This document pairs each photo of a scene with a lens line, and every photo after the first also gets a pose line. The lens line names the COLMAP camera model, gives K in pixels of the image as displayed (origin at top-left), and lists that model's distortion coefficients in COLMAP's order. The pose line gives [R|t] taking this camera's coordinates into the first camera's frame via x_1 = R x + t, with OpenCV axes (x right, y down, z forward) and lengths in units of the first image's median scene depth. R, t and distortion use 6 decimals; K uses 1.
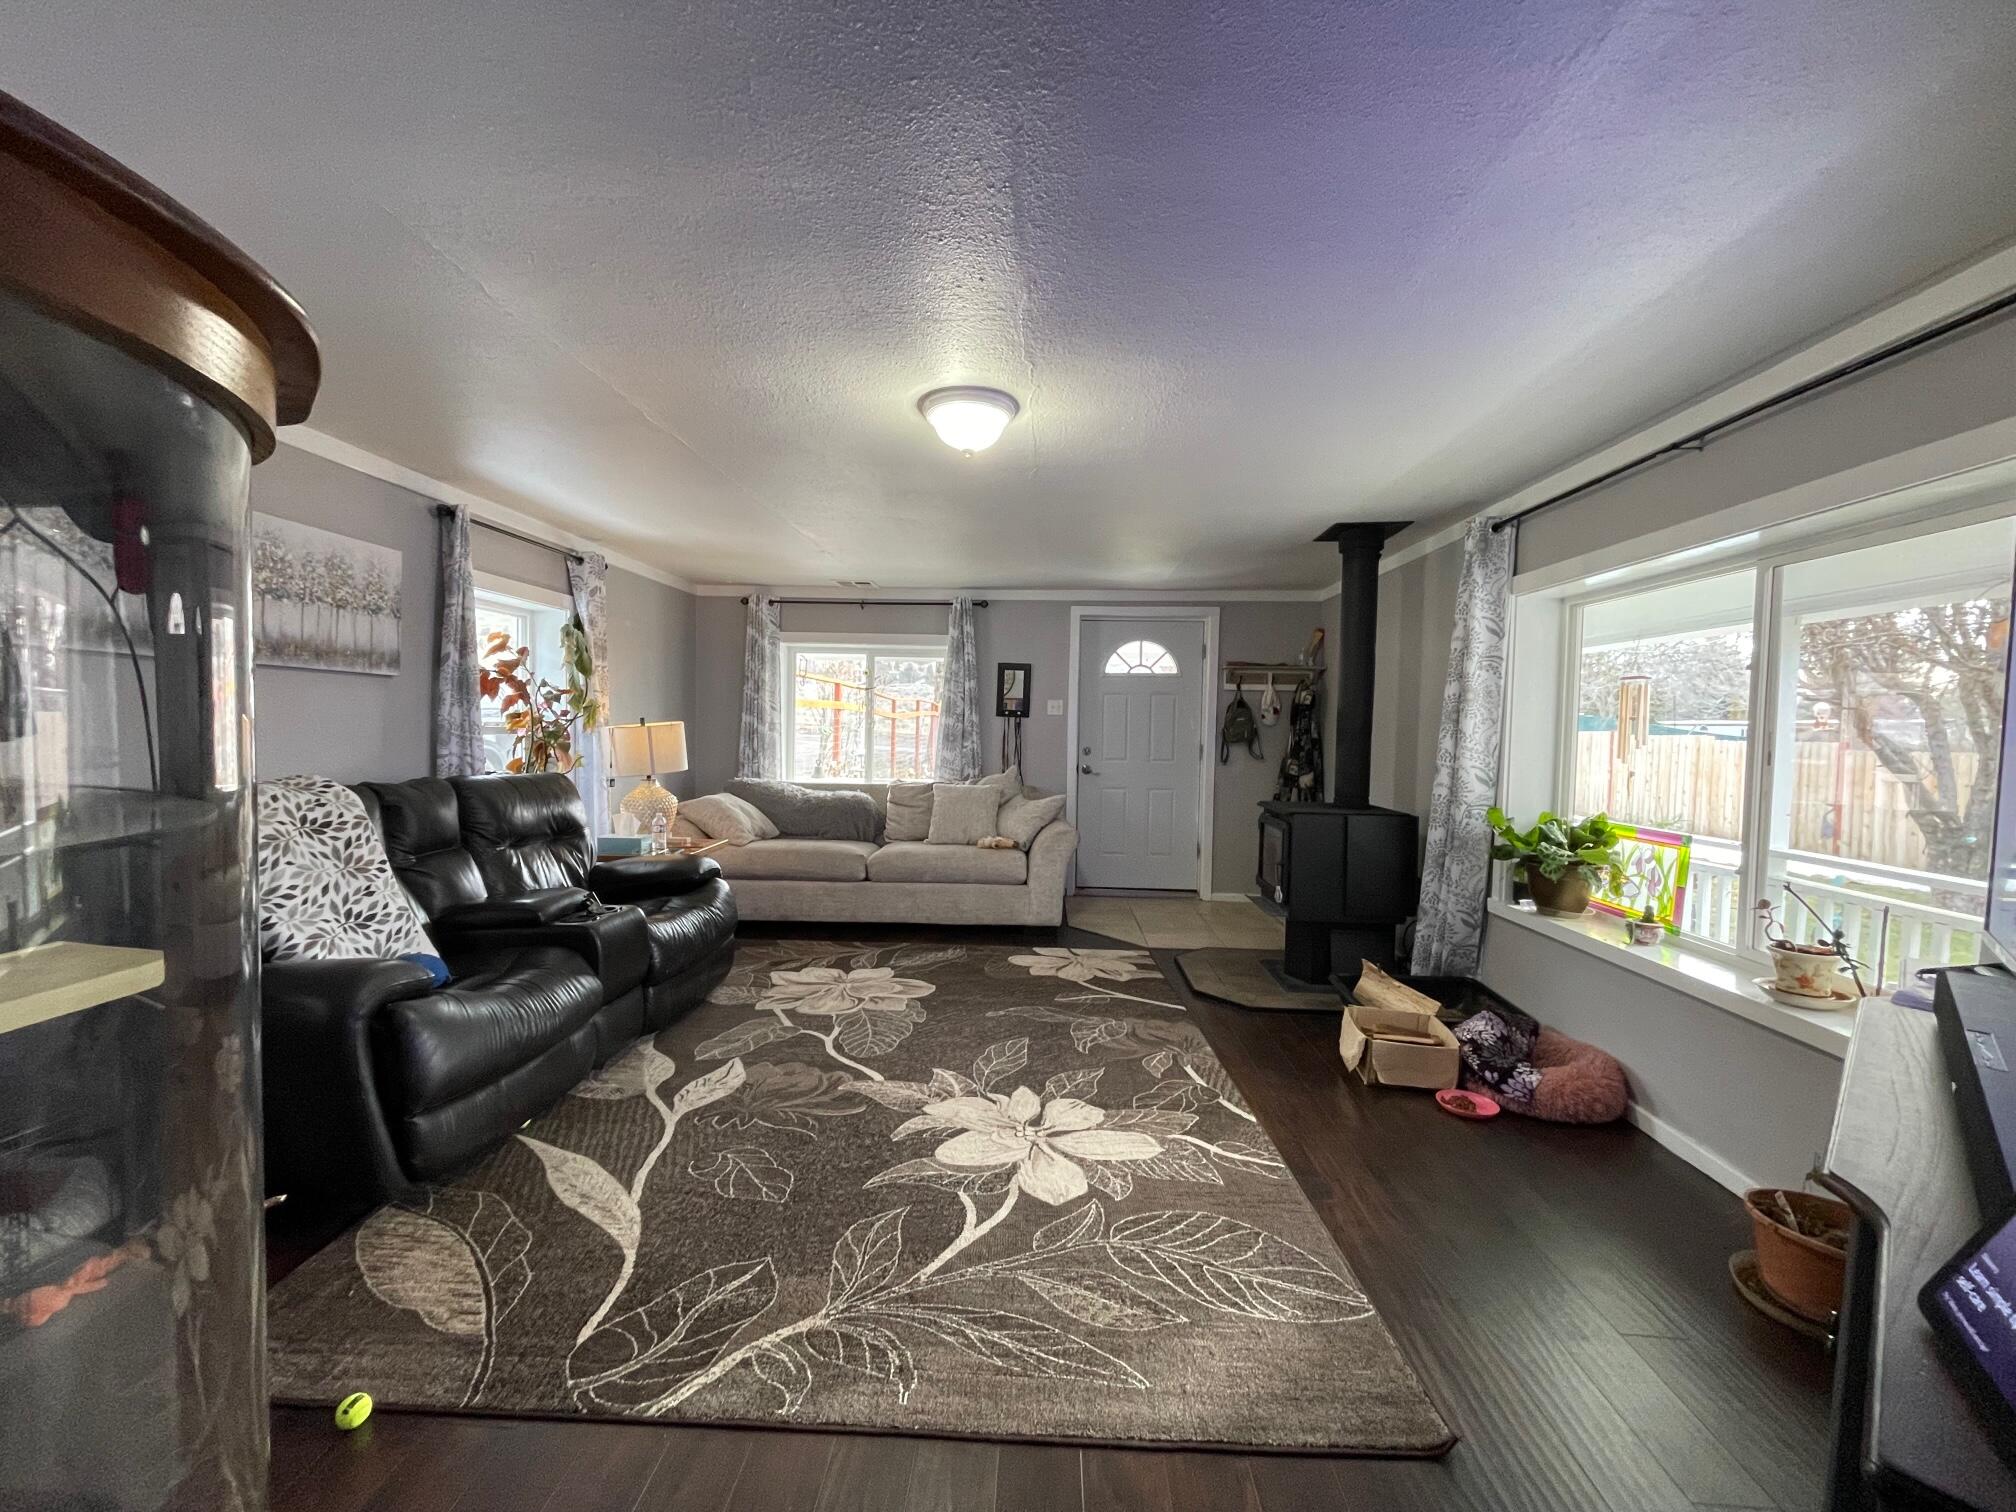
lens RADIAL K [[811.7, 0, 1002.9], [0, 811.7, 760.1], [0, 0, 1]] dist [-0.002336, 0.001458]
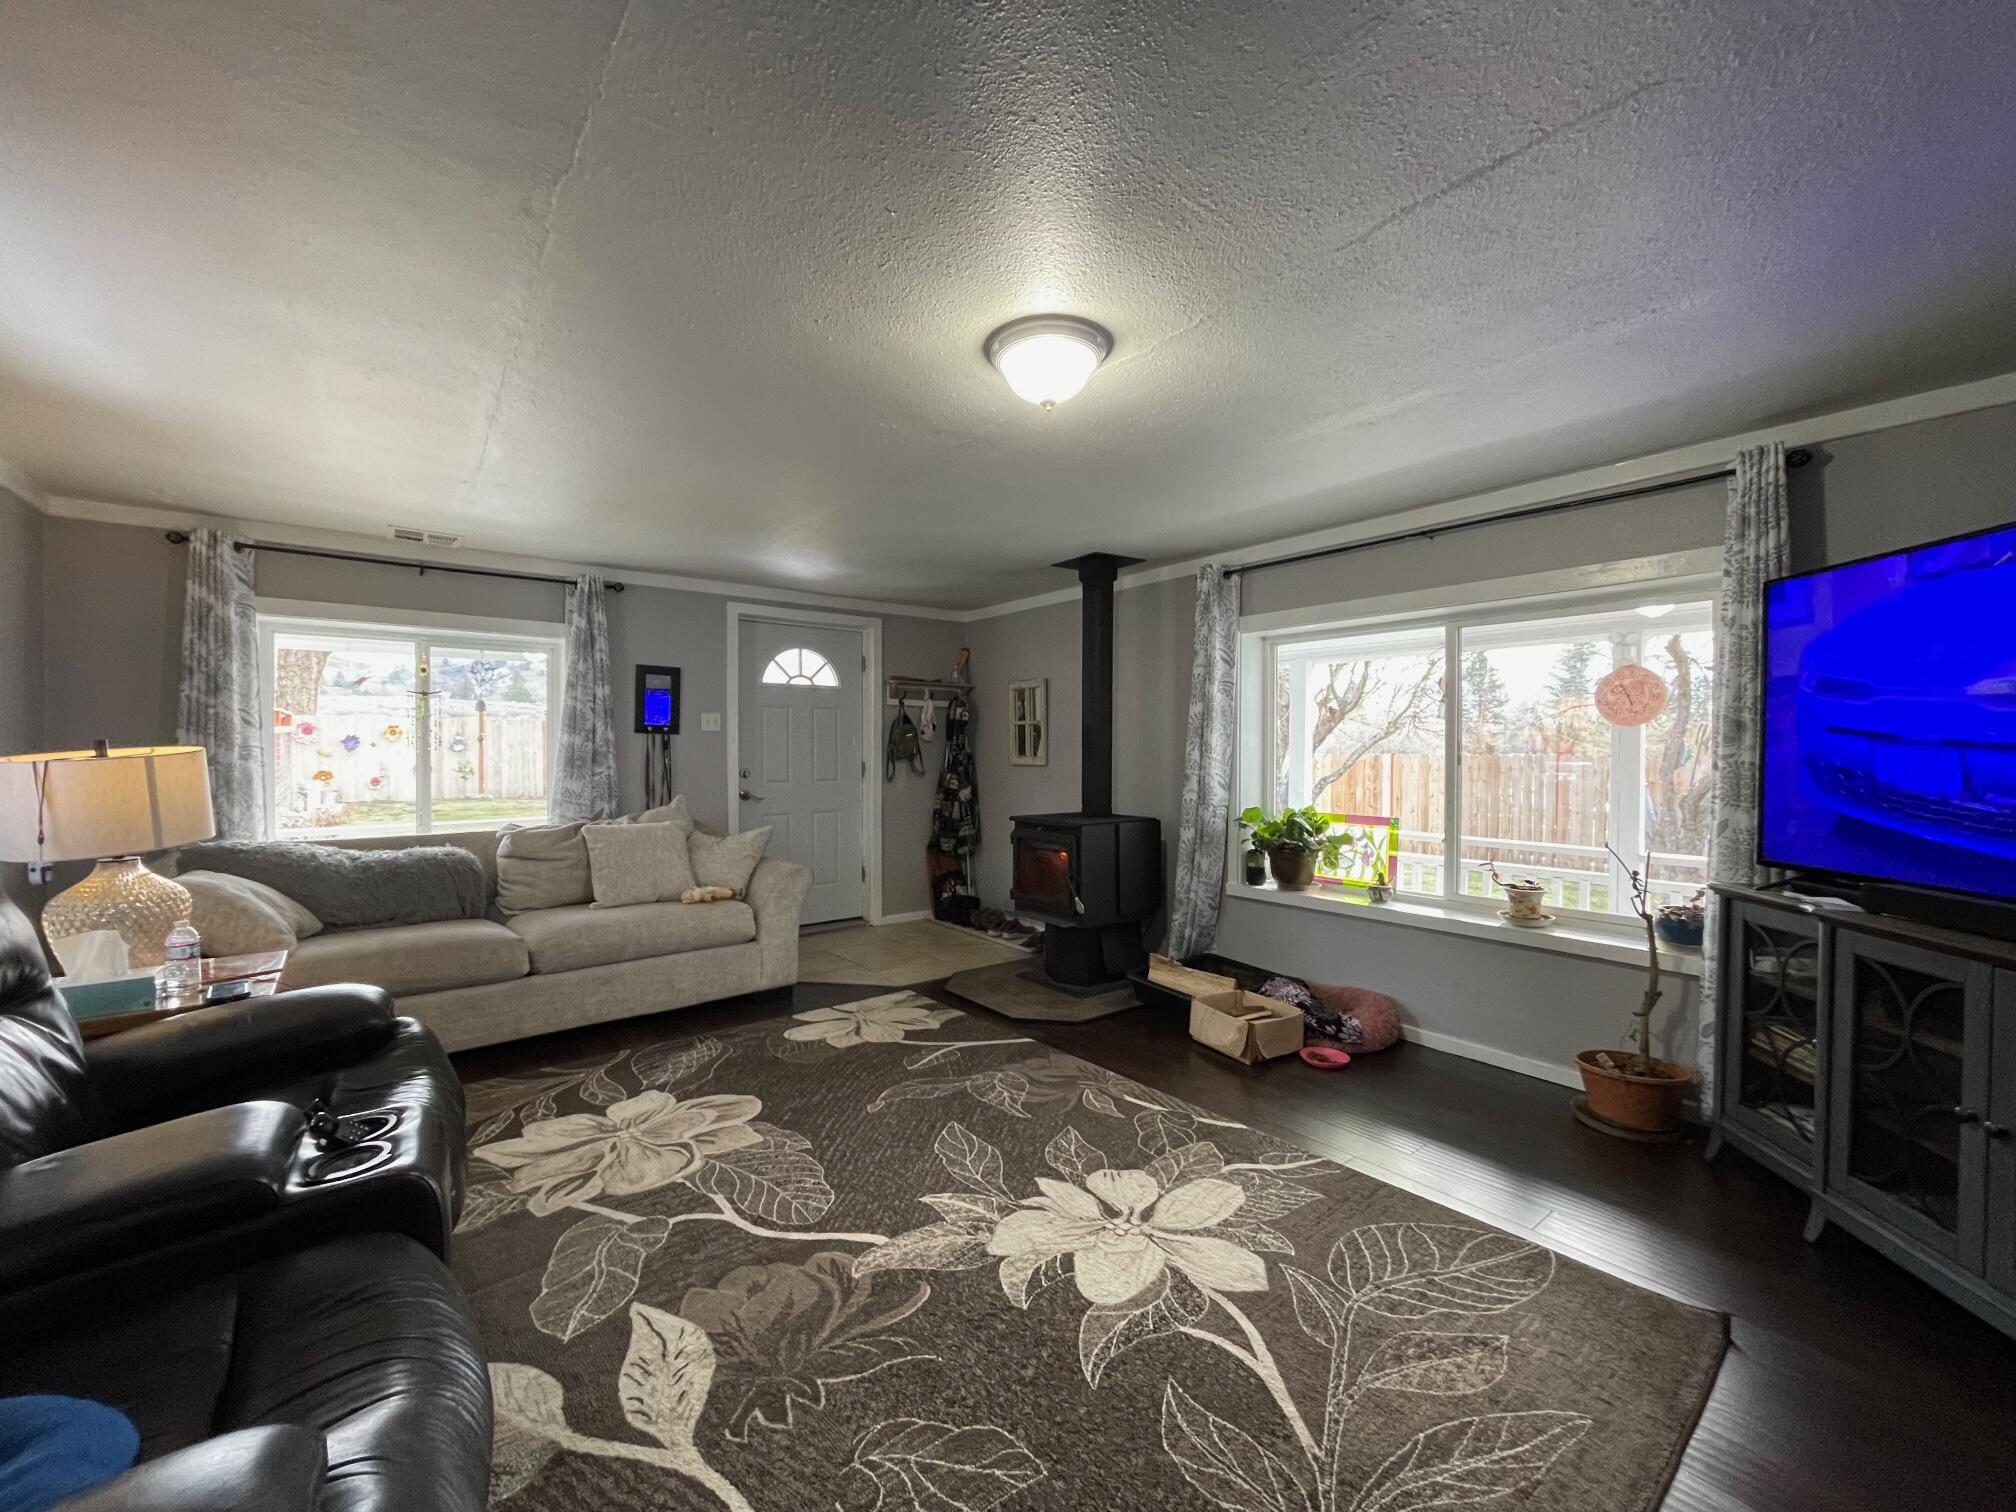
lens RADIAL K [[811.7, 0, 1001.6], [0, 811.7, 758.8], [0, 0, 1]] dist [-0.002336, 0.001458]
pose [[0.758616, -0.025074, 0.651055, -0.430812], [0.038674, 0.999230, -0.006580, -0.018445], [-0.650389, 0.030171, 0.759002, 0.306994]]
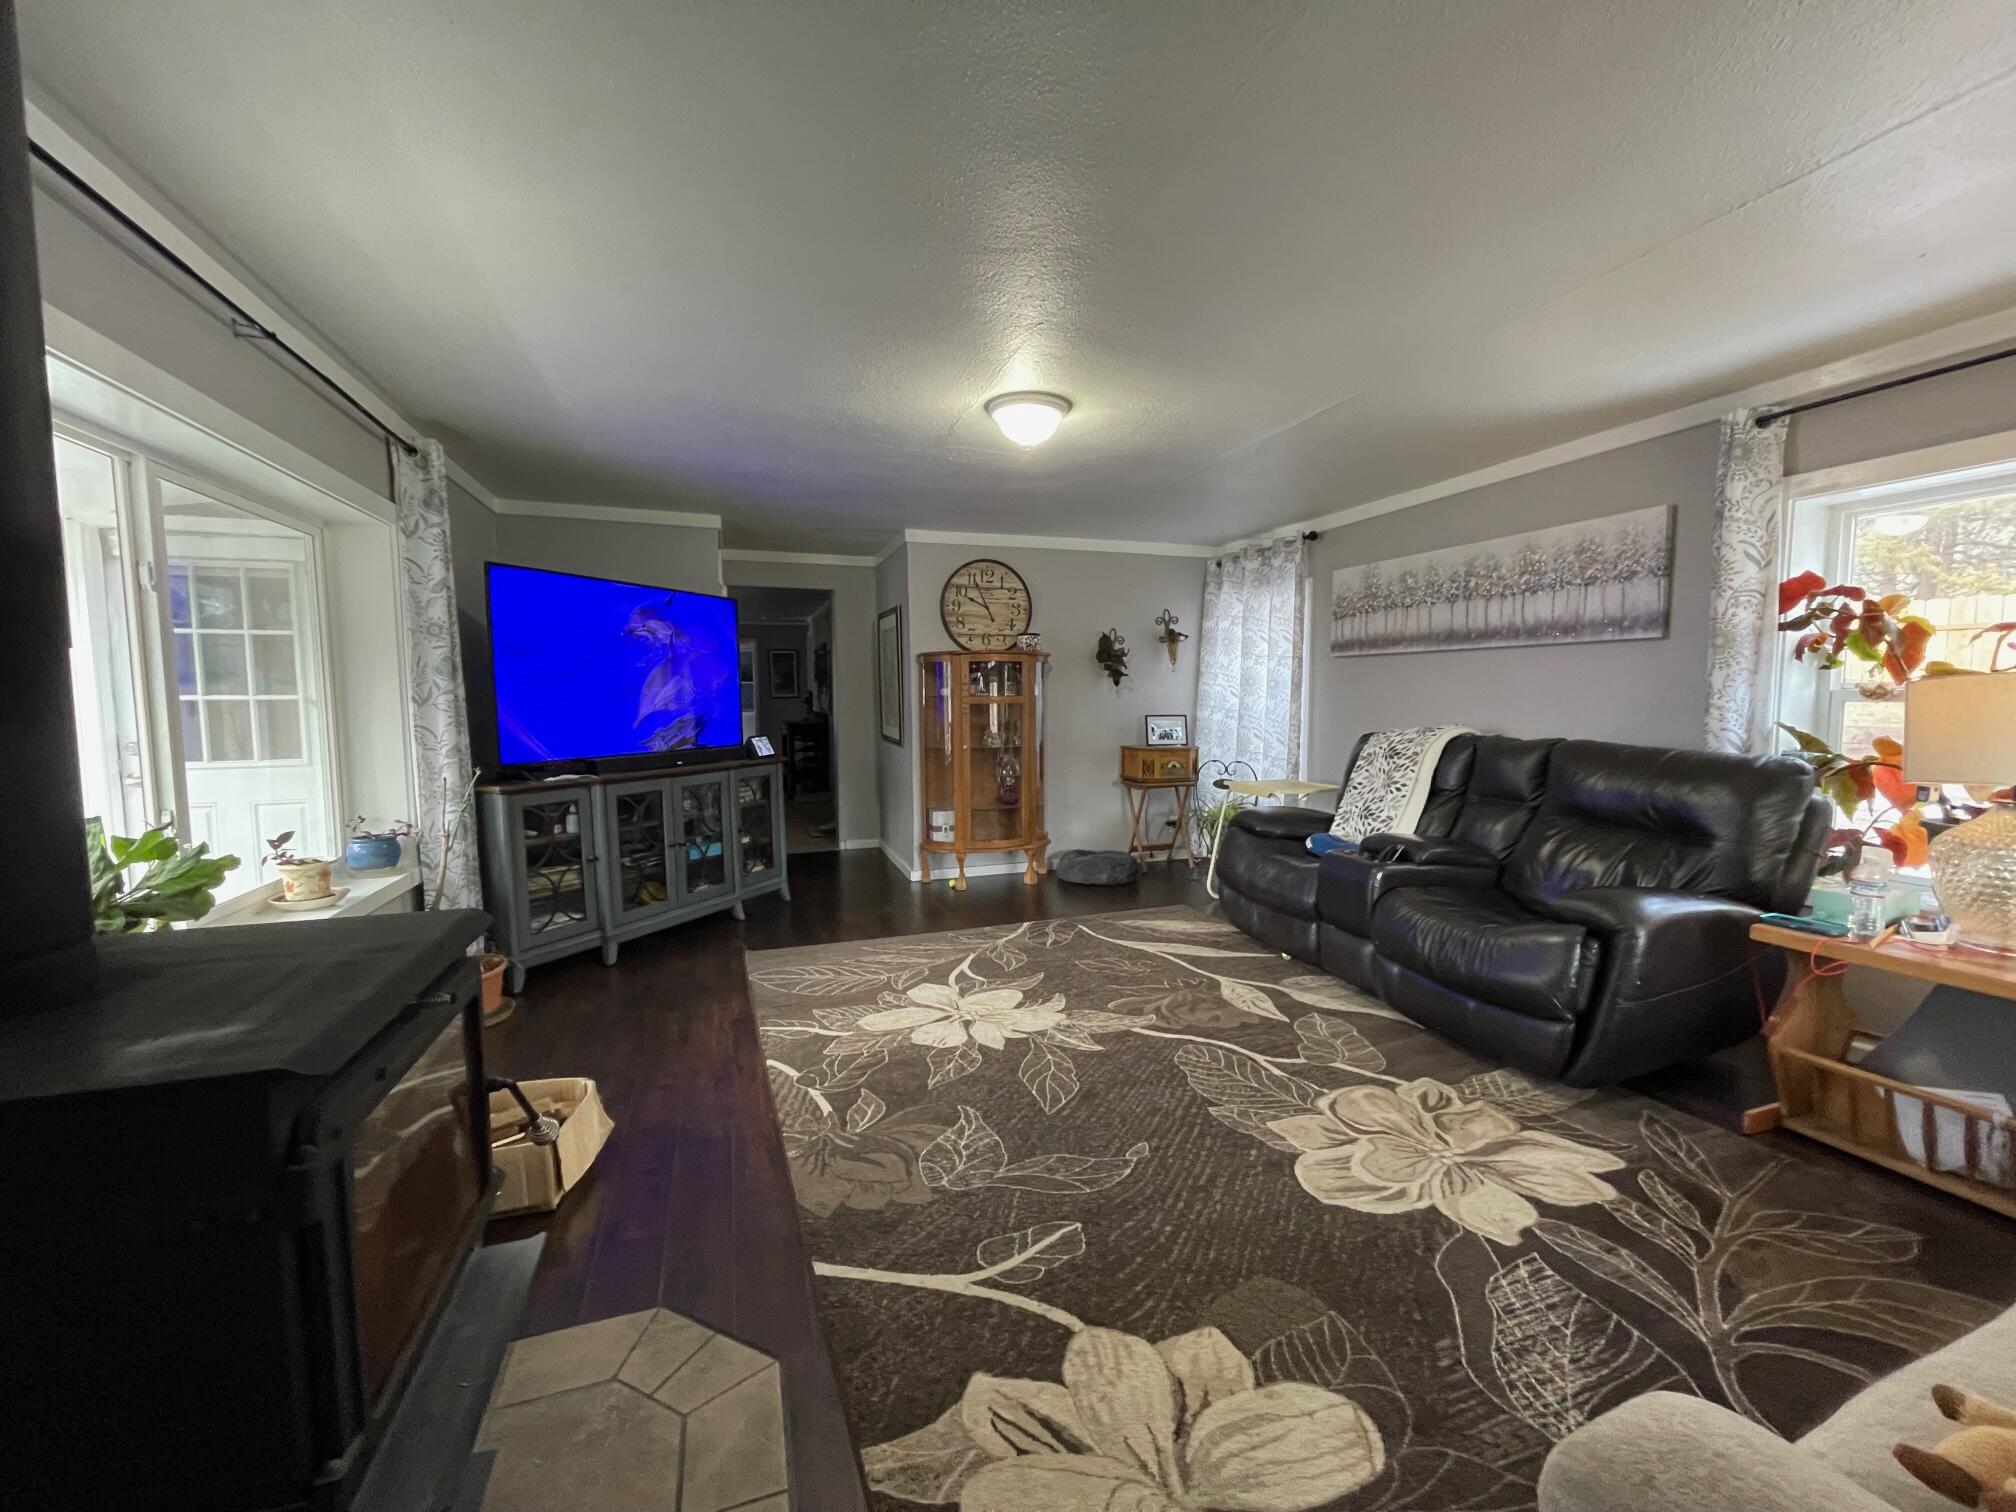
lens RADIAL K [[811.7, 0, 993.0], [0, 811.7, 756.9], [0, 0, 1]] dist [-0.002336, 0.001458]
pose [[-0.932551, 0.012336, -0.360827, 0.307467], [-0.028071, 0.993913, 0.106529, -0.039957], [0.359945, 0.109472, -0.926529, 1.502092]]
